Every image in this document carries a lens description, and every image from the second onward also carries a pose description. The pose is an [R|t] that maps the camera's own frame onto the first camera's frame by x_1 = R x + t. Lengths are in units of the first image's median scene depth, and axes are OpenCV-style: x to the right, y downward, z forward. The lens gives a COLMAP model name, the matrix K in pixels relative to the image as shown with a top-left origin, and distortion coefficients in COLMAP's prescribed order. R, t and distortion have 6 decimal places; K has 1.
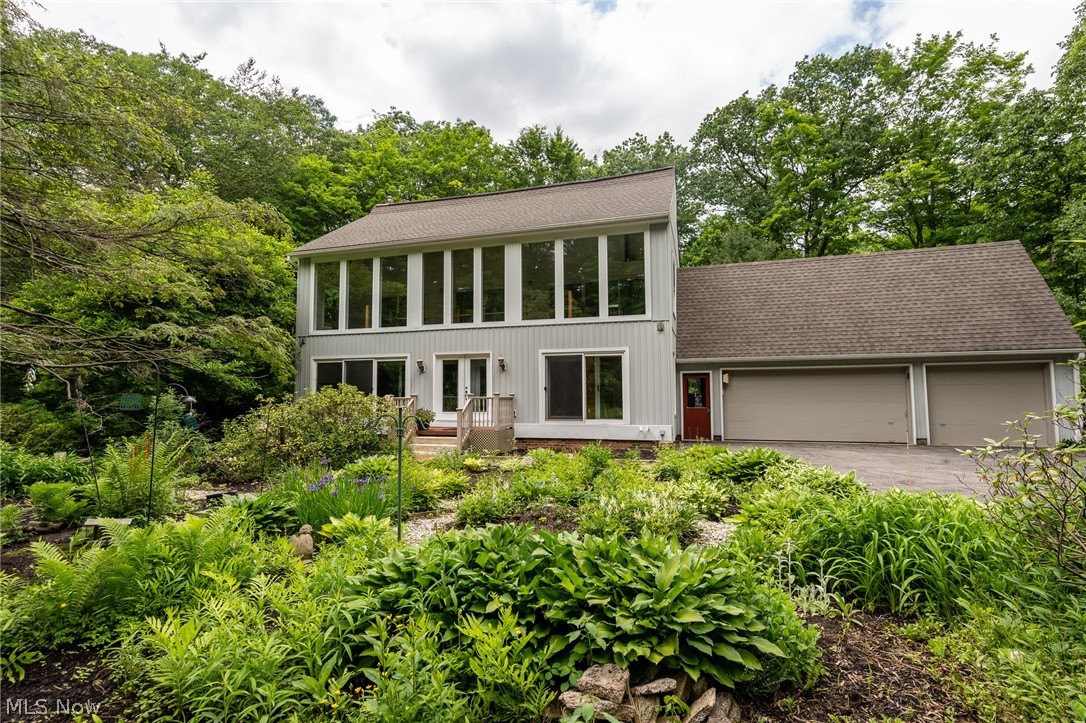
lens RADIAL K [[516.5, 0, 554.0], [0, 516.5, 362.4], [0, 0, 1]] dist [-0.000084, 0.002875]
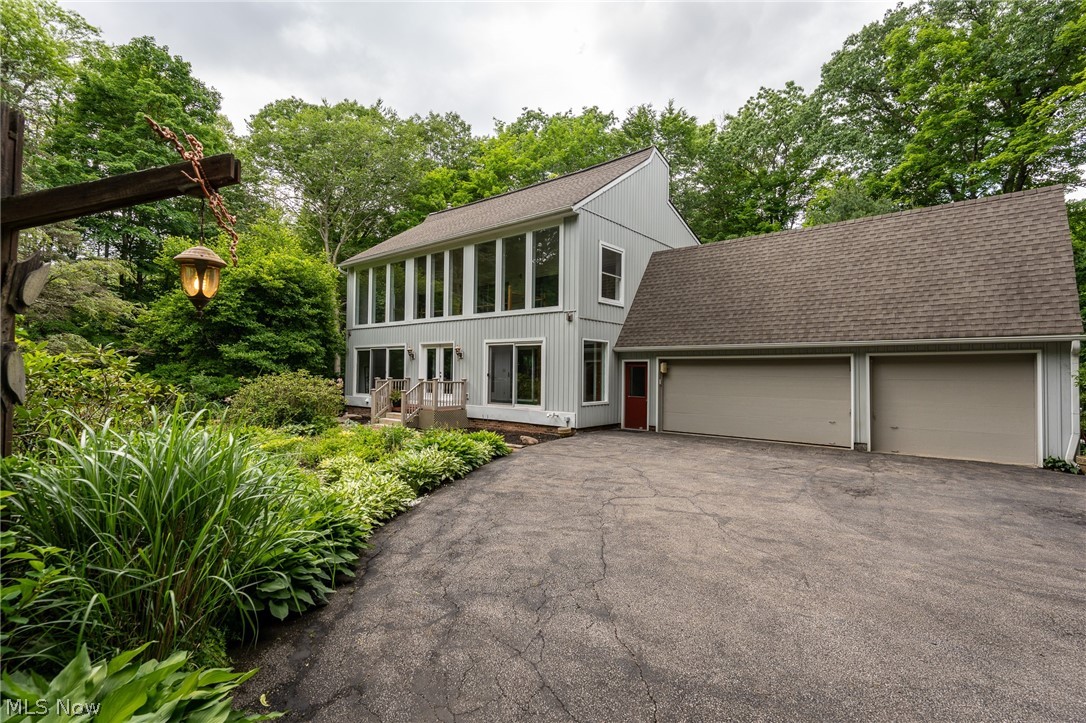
lens RADIAL K [[516.5, 0, 536.7], [0, 516.5, 363.6], [0, 0, 1]] dist [-0.000084, 0.002875]
pose [[0.918088, 0.009702, -0.396258, 0.503365], [0.006844, 0.999163, 0.040320, -0.017236], [0.396318, -0.039730, 0.917253, 0.020697]]
